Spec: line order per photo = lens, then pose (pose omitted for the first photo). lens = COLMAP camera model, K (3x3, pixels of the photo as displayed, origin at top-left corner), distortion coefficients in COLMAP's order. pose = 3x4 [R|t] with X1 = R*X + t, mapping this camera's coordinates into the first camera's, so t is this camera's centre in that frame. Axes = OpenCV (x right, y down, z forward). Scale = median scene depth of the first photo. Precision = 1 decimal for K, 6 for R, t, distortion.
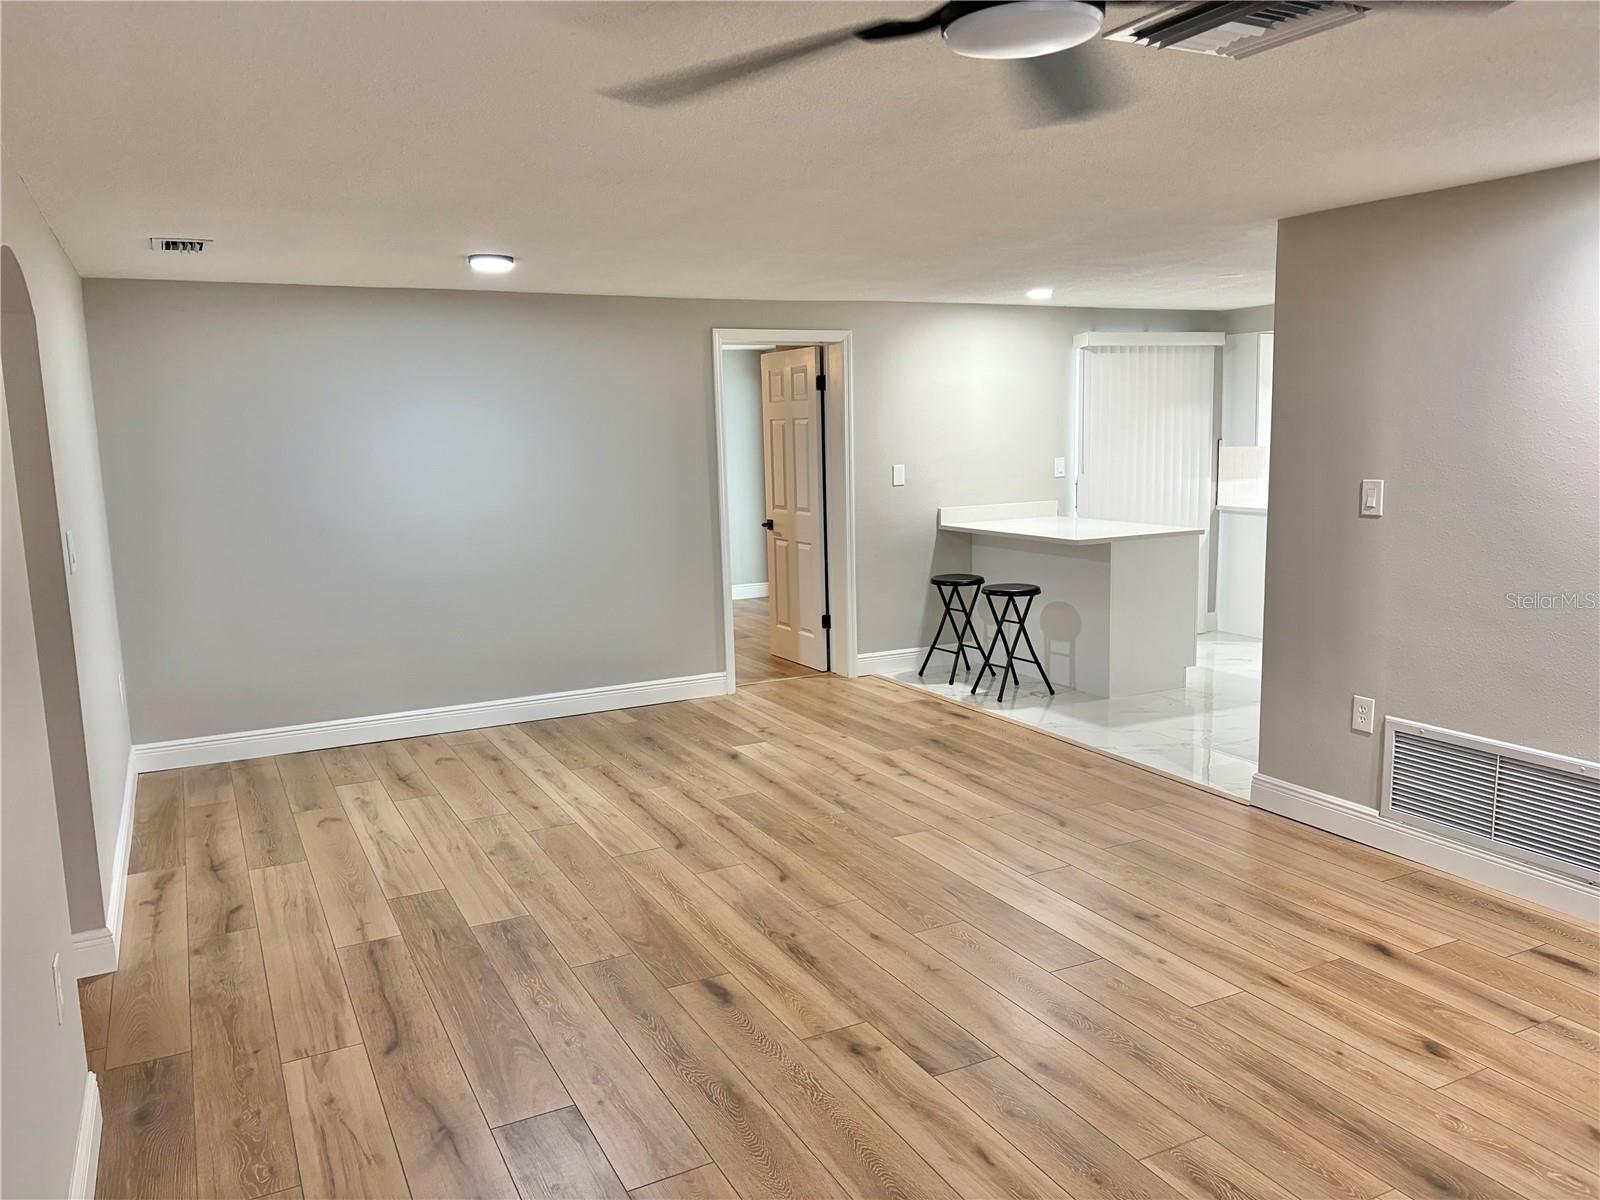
lens RADIAL K [[1202.8, 0, 807.1], [0, 1202.8, 609.3], [0, 0, 1]] dist [0.063662, -0.073288]
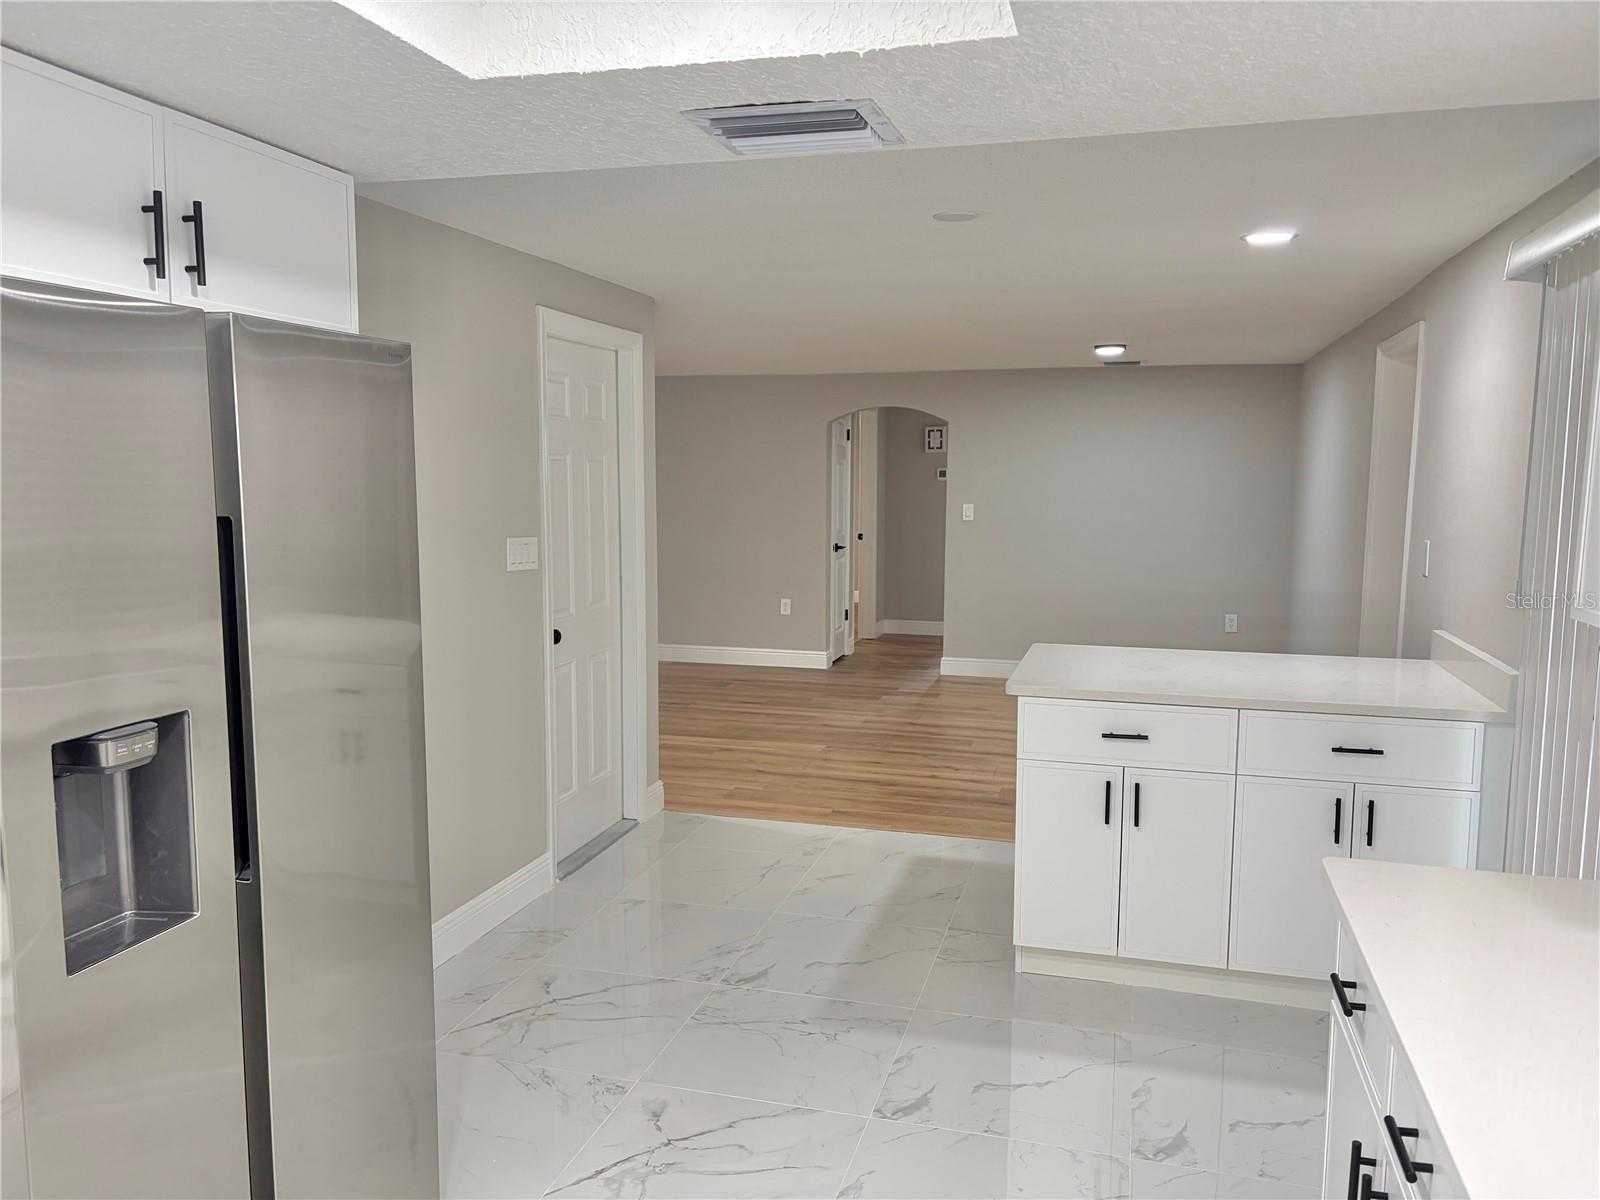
lens RADIAL K [[1202.6, 0, 811.4], [0, 1202.6, 612.5], [0, 0, 1]] dist [0.059917, -0.065303]
pose [[-0.675936, 0.104992, -0.729443, 1.040865], [-0.105358, 0.965865, 0.236651, -0.287675], [0.729391, 0.236813, -0.641801, 1.725192]]
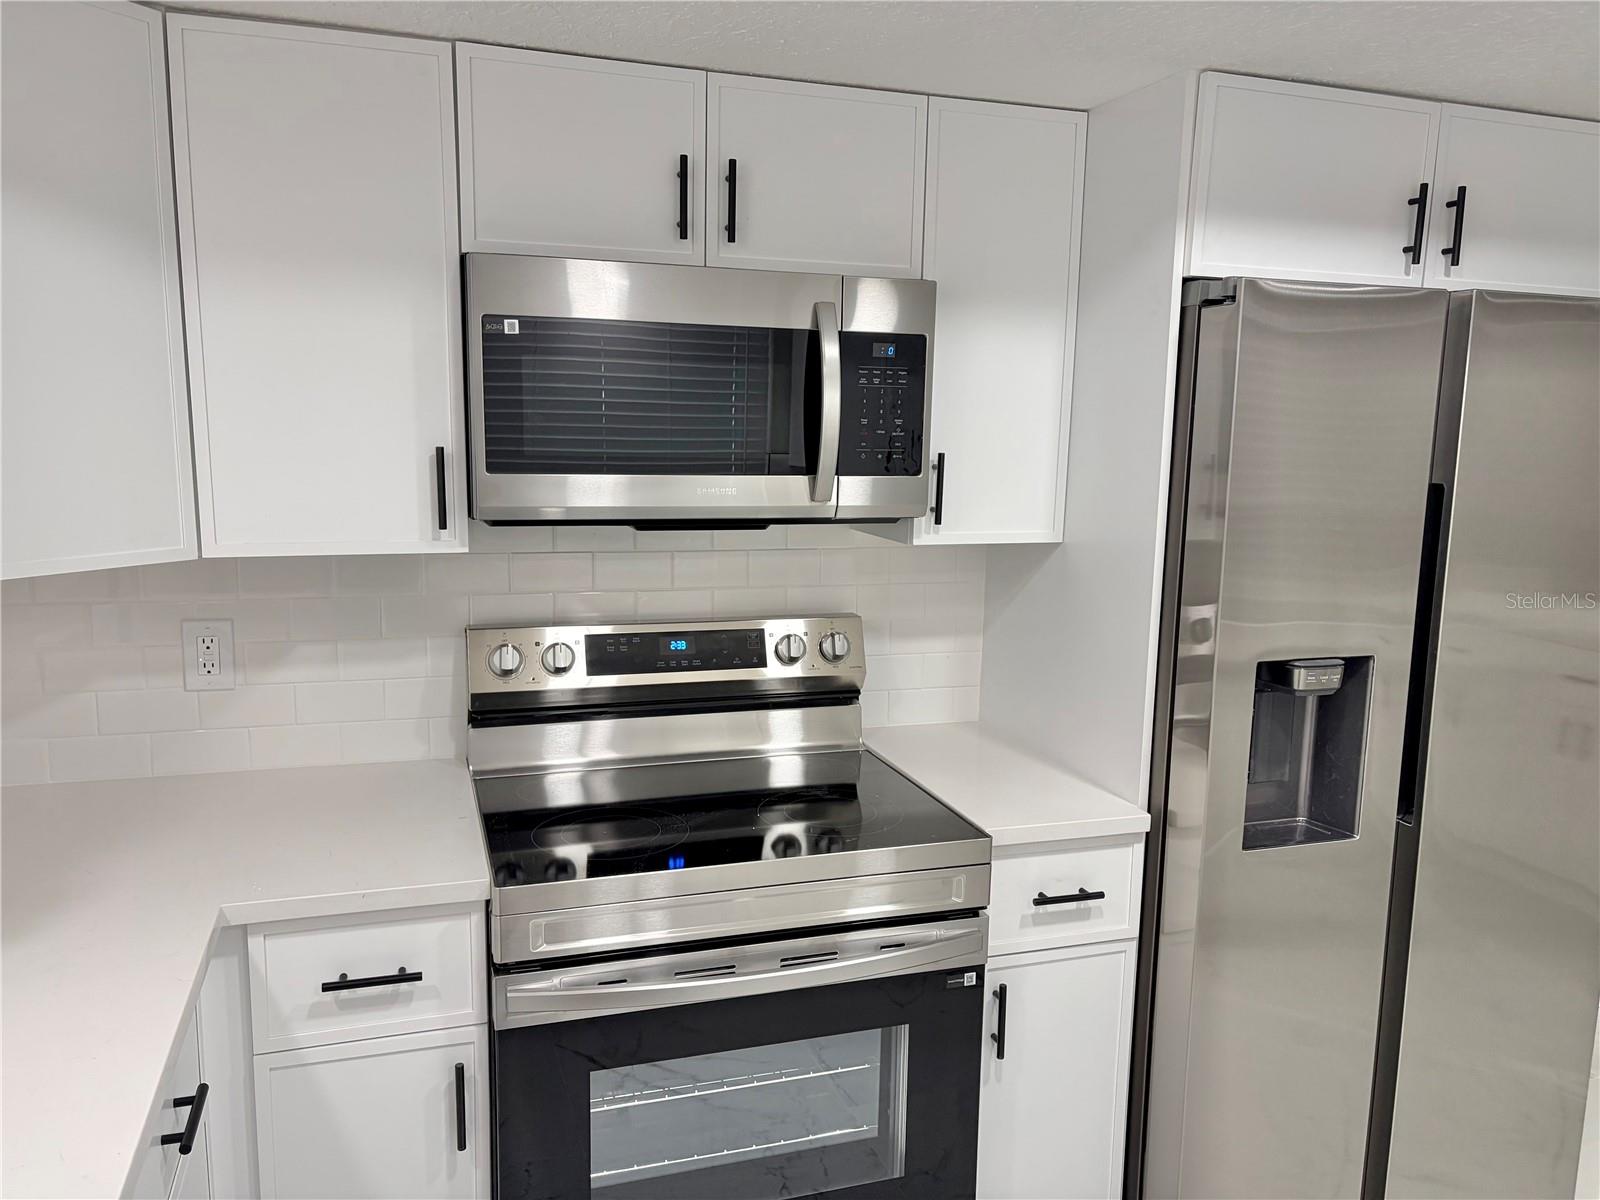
lens RADIAL K [[1202.8, 0, 807.1], [0, 1202.8, 609.3], [0, 0, 1]] dist [0.063662, -0.073288]
pose [[-0.989321, -0.019946, 0.144383, 1.033638], [0.024441, 0.953863, 0.299246, -0.293873], [-0.143690, 0.299579, -0.943189, 1.765451]]
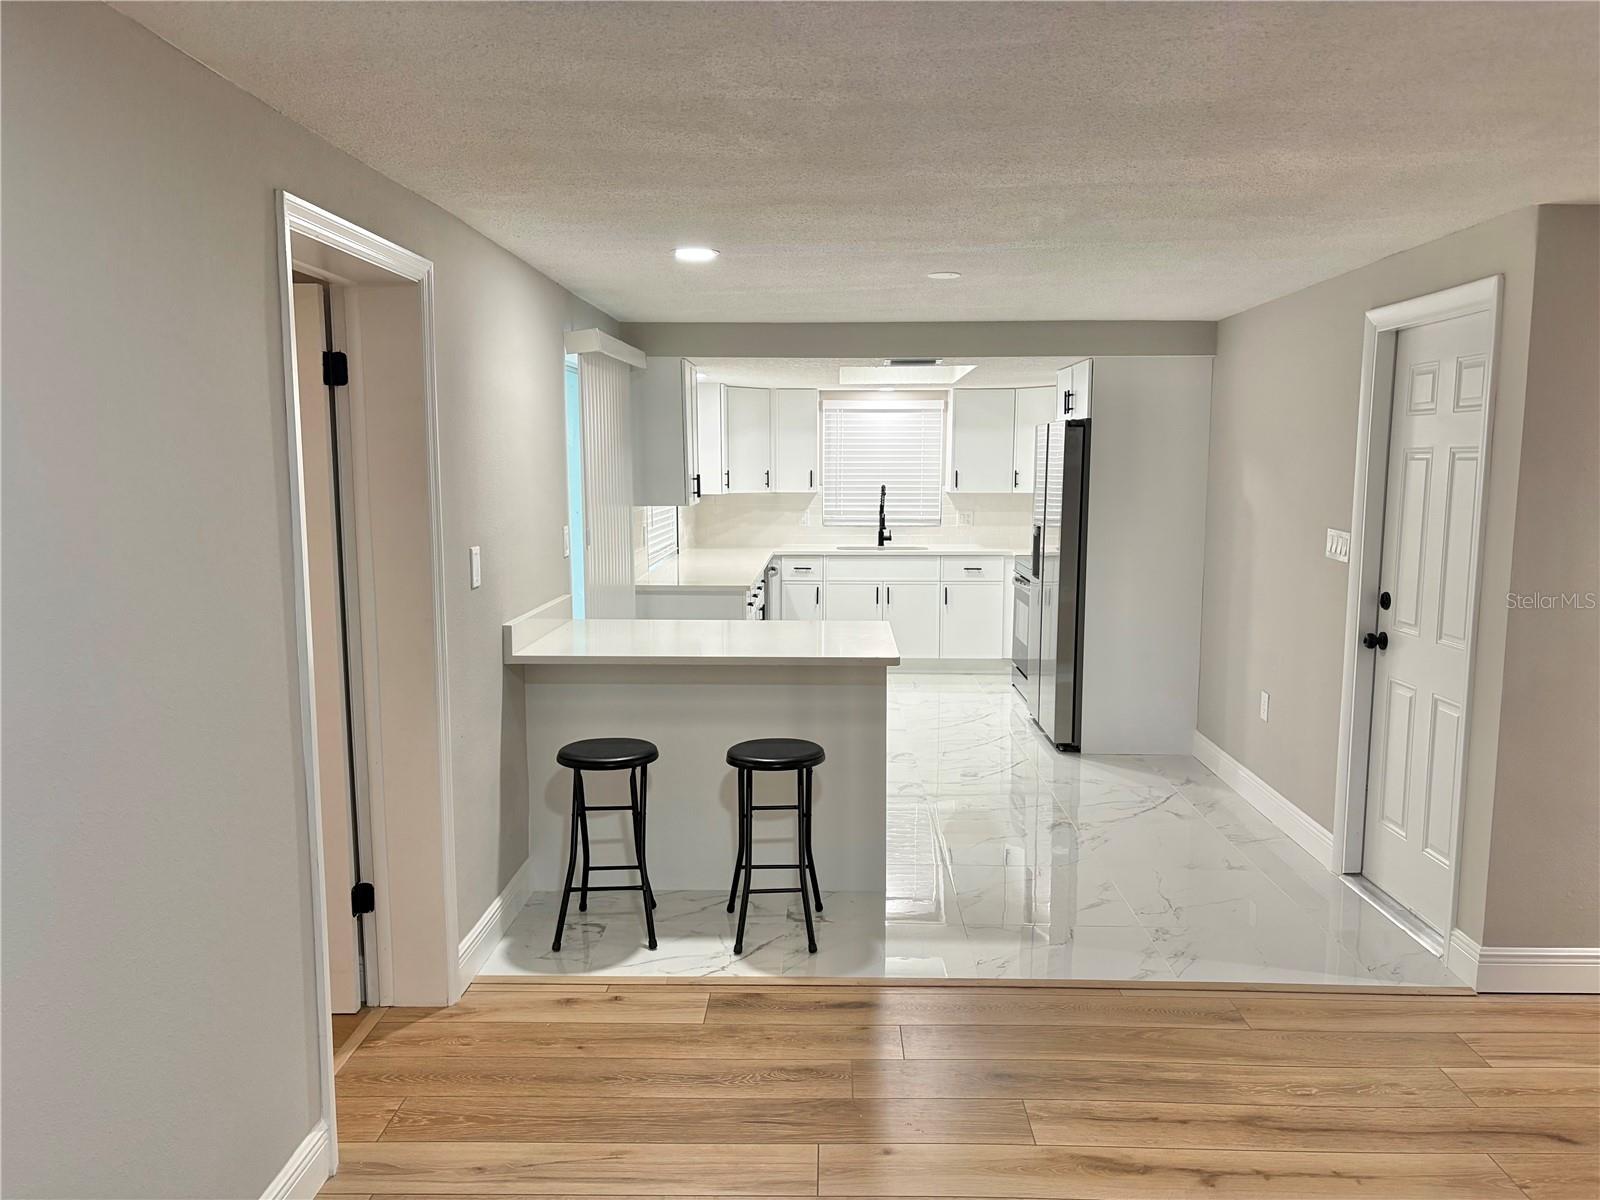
lens RADIAL K [[1202.8, 0, 807.1], [0, 1202.8, 609.3], [0, 0, 1]] dist [0.063662, -0.073288]
pose [[0.475608, -0.085458, 0.875496, -0.441679], [0.121791, 0.992082, 0.030676, -0.137574], [-0.871185, 0.092038, 0.482250, 0.945930]]
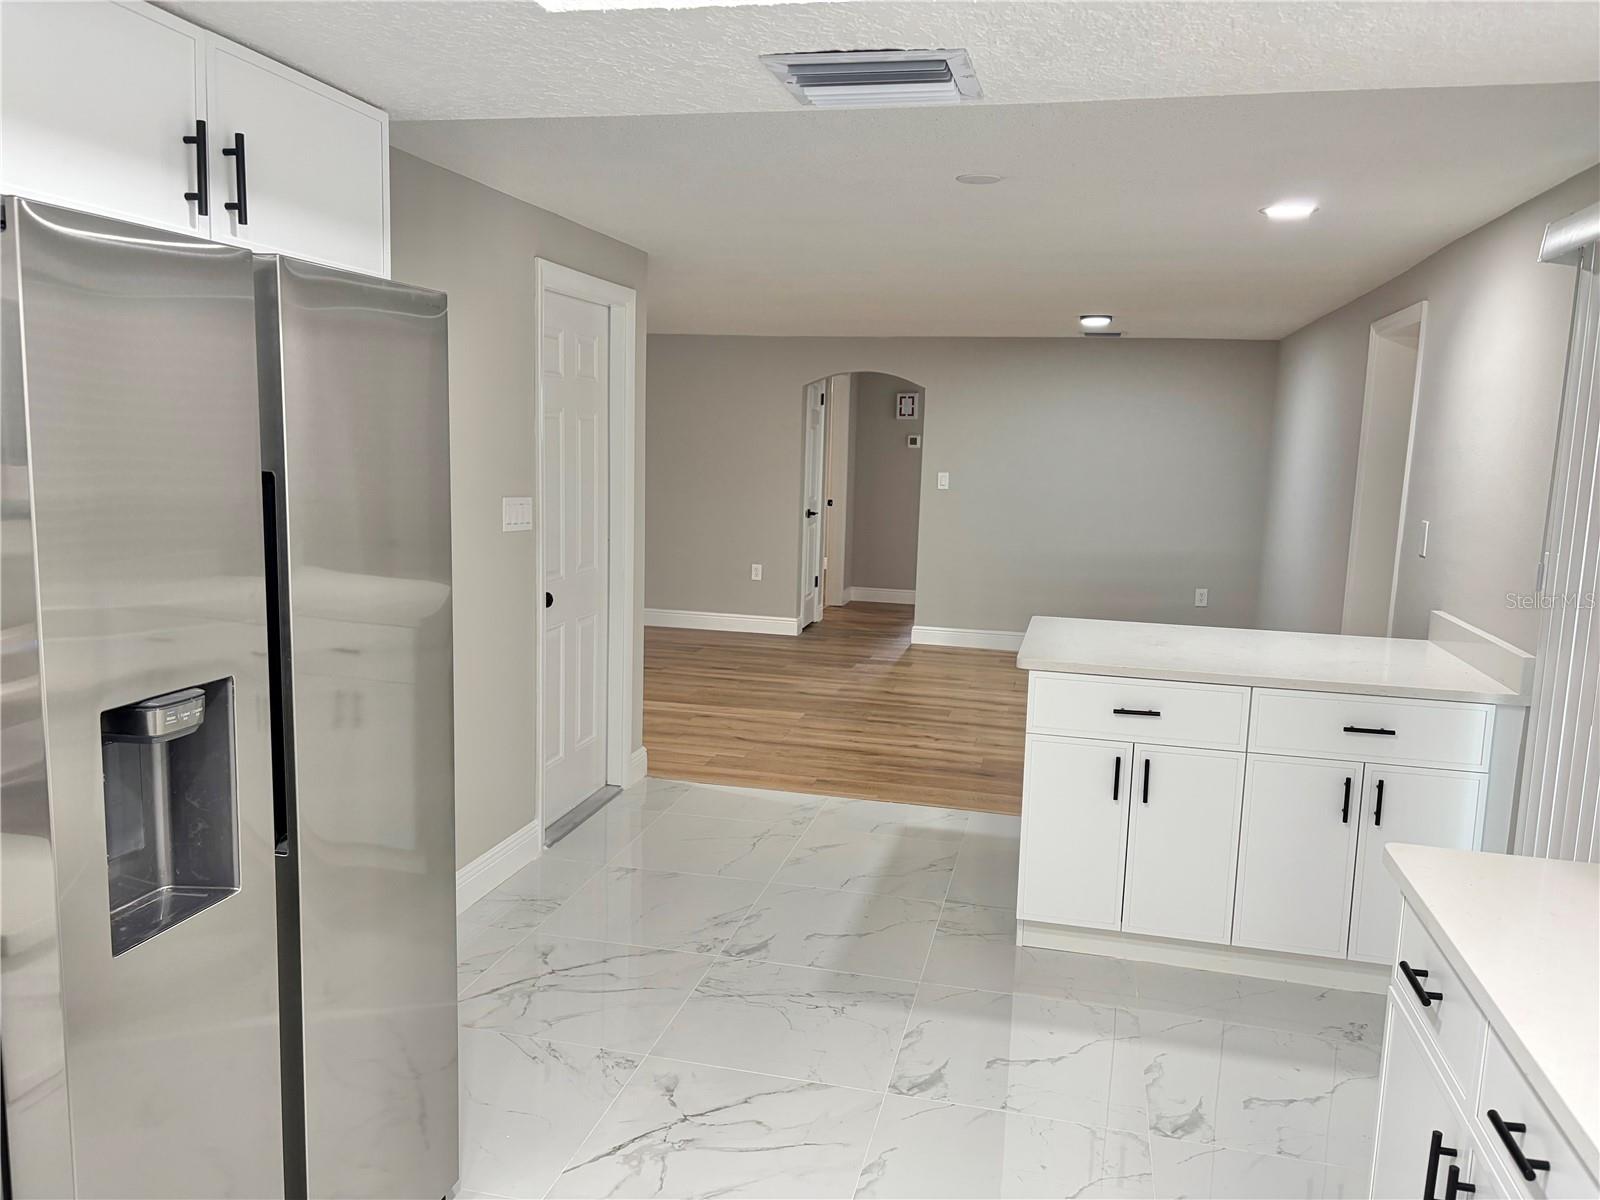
lens RADIAL K [[1202.8, 0, 807.1], [0, 1202.8, 609.3], [0, 0, 1]] dist [0.063662, -0.073288]
pose [[-0.647883, 0.111710, -0.753504, 1.055931], [-0.134704, 0.956797, 0.257672, -0.282595], [0.749735, 0.268441, -0.604845, 1.688737]]
